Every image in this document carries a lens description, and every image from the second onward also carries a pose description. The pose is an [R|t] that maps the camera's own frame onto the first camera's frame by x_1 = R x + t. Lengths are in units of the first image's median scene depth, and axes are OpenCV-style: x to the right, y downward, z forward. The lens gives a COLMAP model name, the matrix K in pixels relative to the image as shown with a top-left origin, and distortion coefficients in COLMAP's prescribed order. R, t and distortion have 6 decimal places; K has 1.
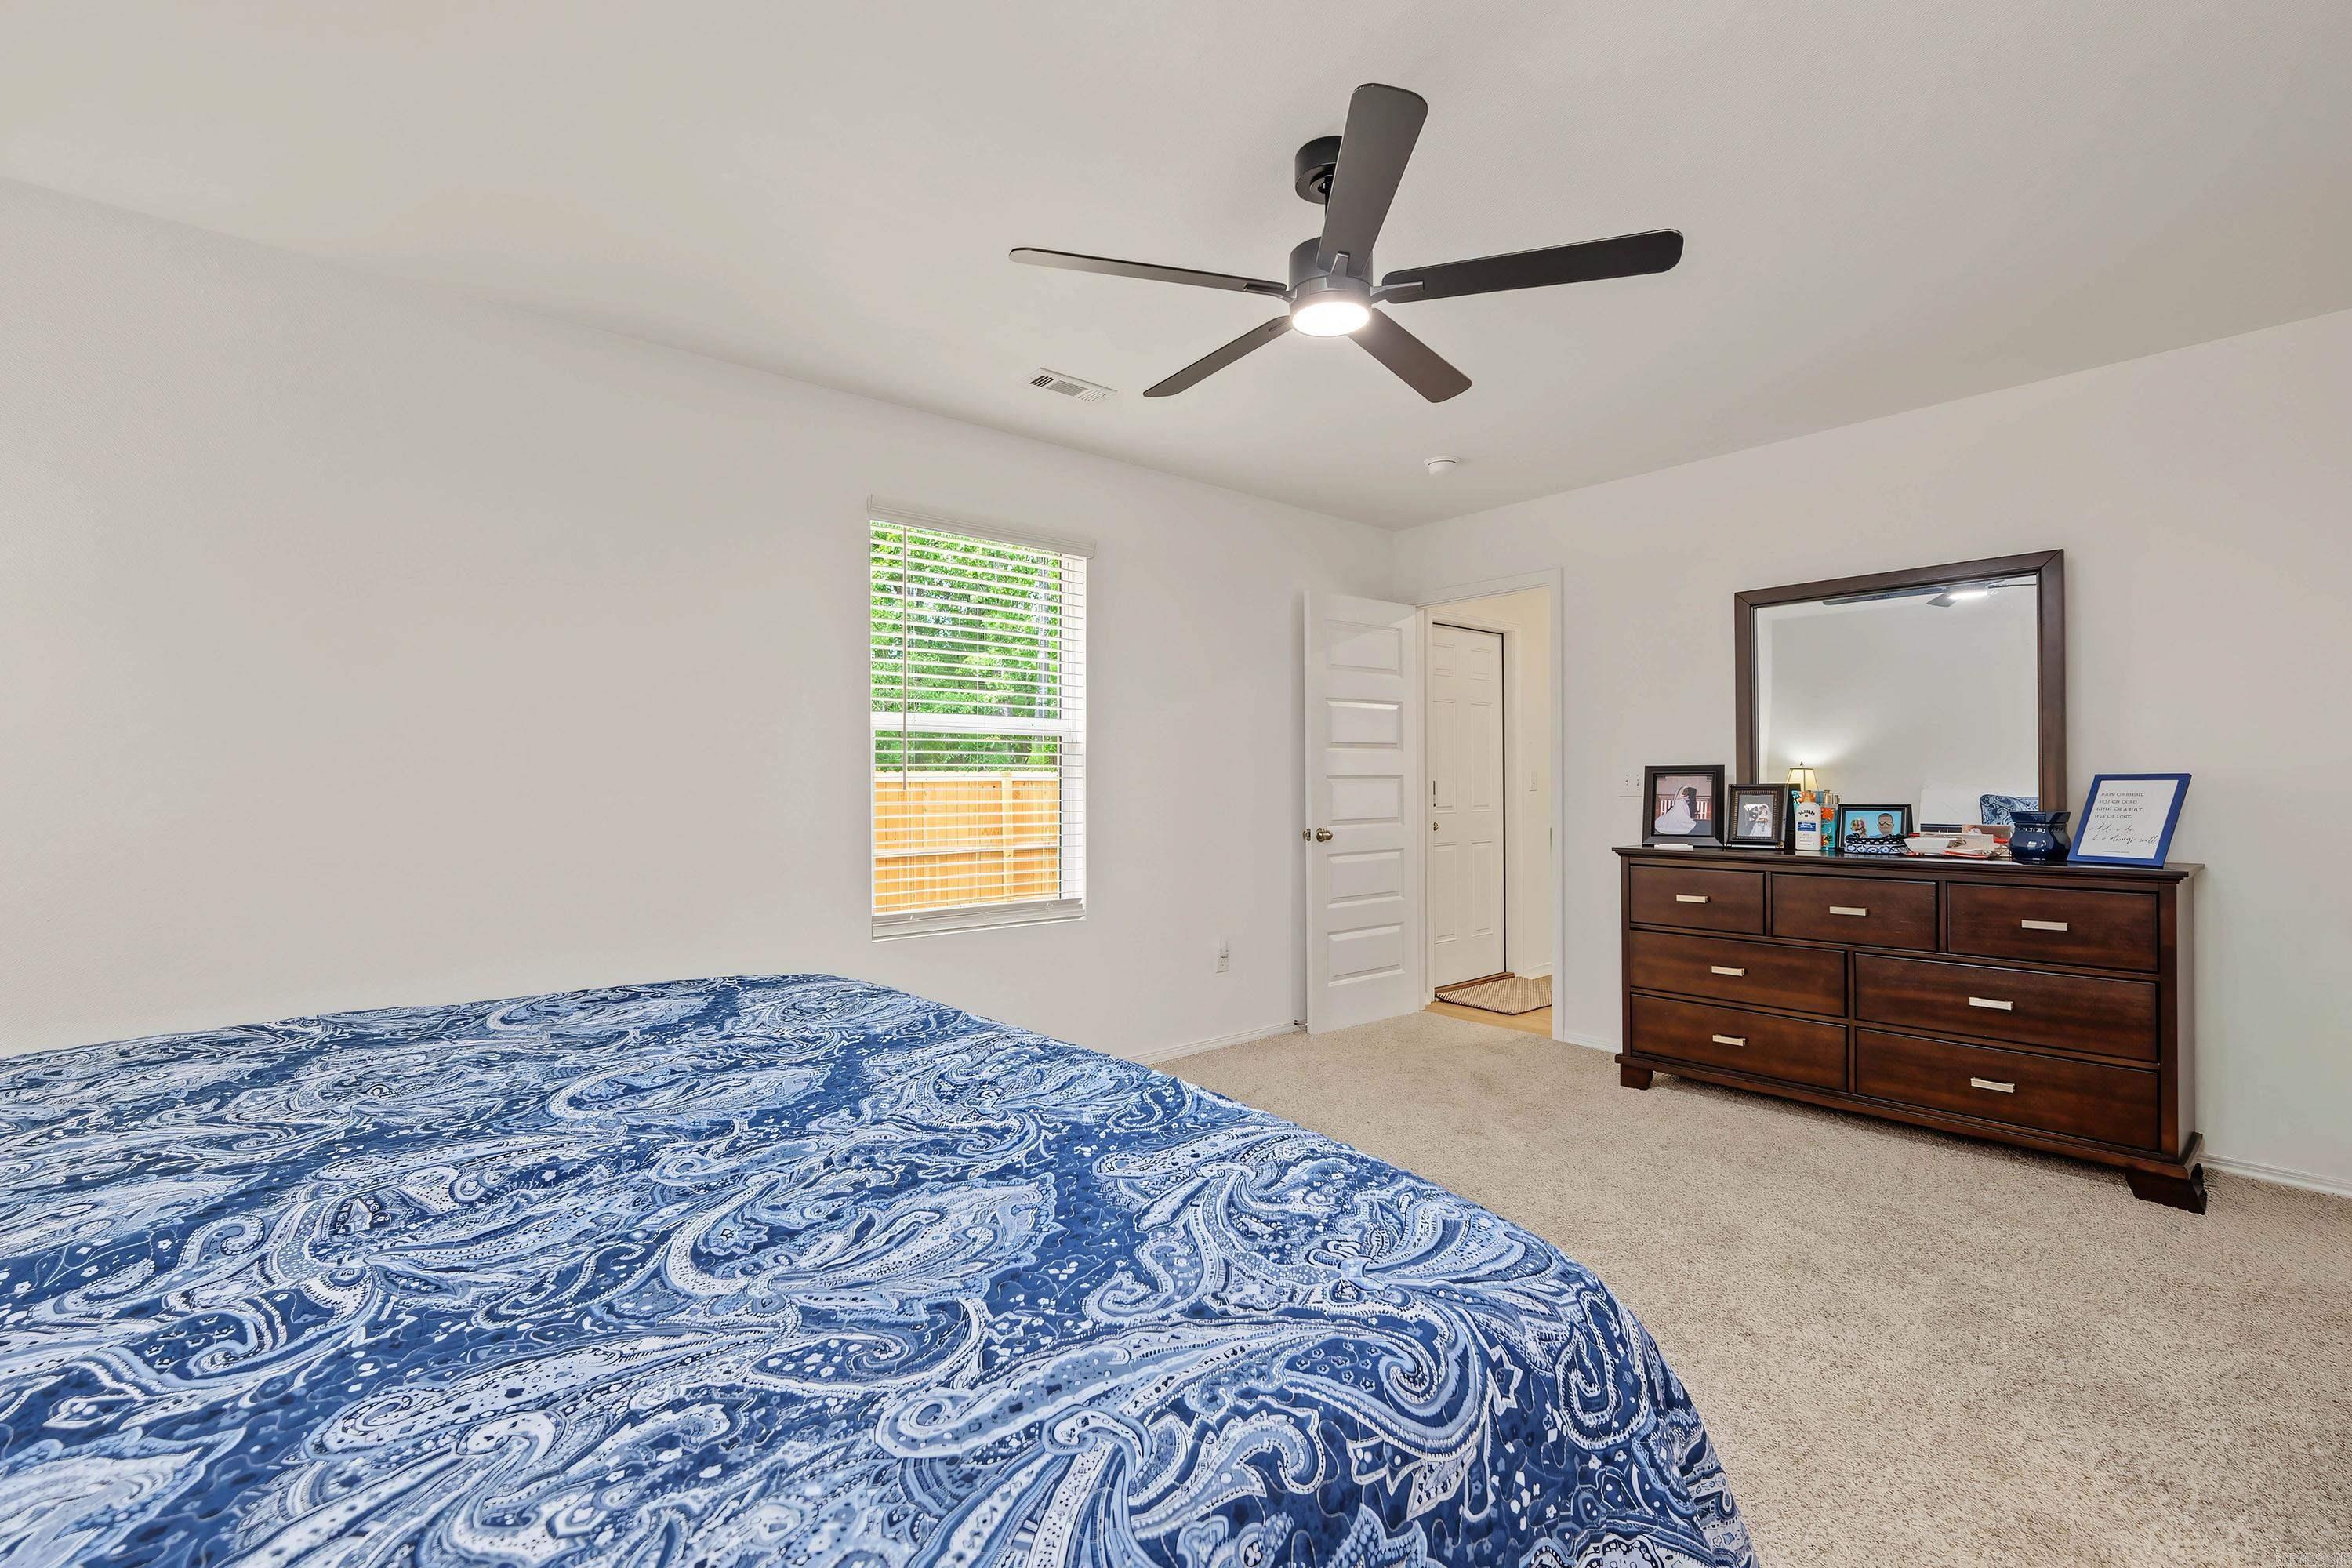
lens RADIAL K [[1049.1, 0, 1177.8], [0, 1049.1, 778.3], [0, 0, 1]] dist [-0.029116, -0.000783]
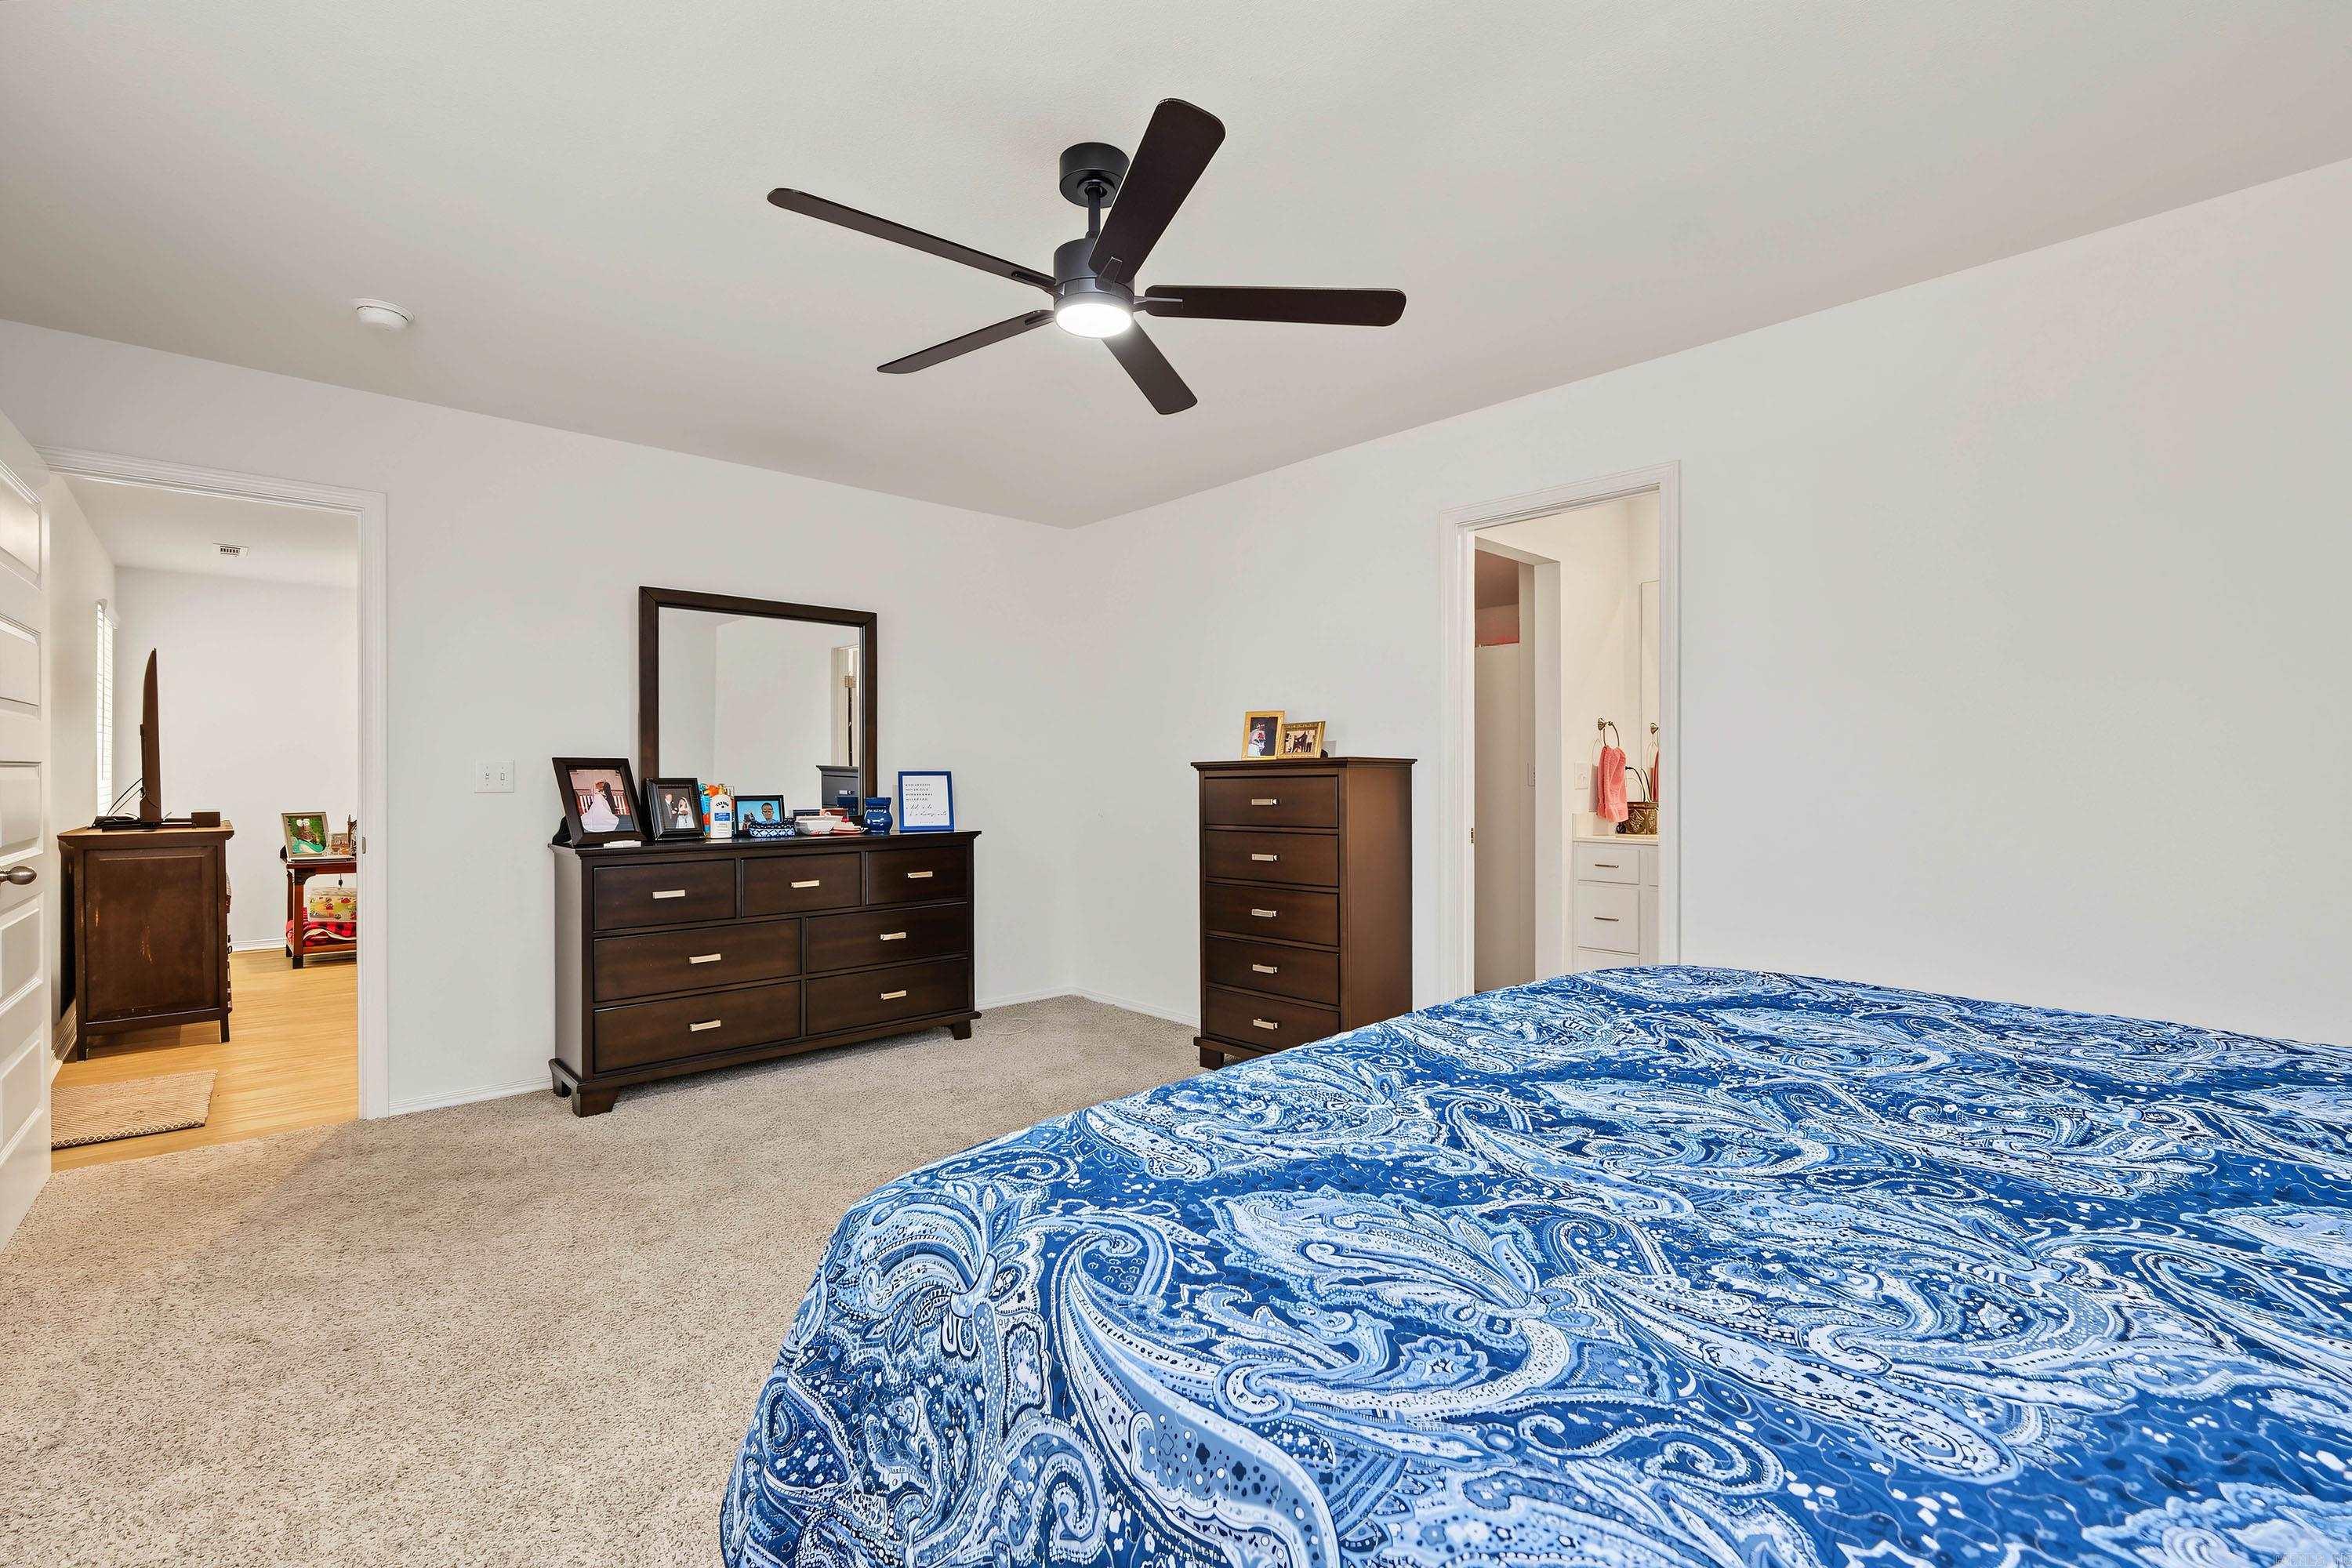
lens RADIAL K [[1049.1, 0, 1239.0], [0, 1049.1, 797.7], [0, 0, 1]] dist [-0.029116, -0.000783]
pose [[-0.159331, -0.009721, 0.987177, -0.854079], [-0.000728, 0.999952, 0.009730, 0.021971], [-0.987225, 0.000832, -0.159330, 0.951040]]
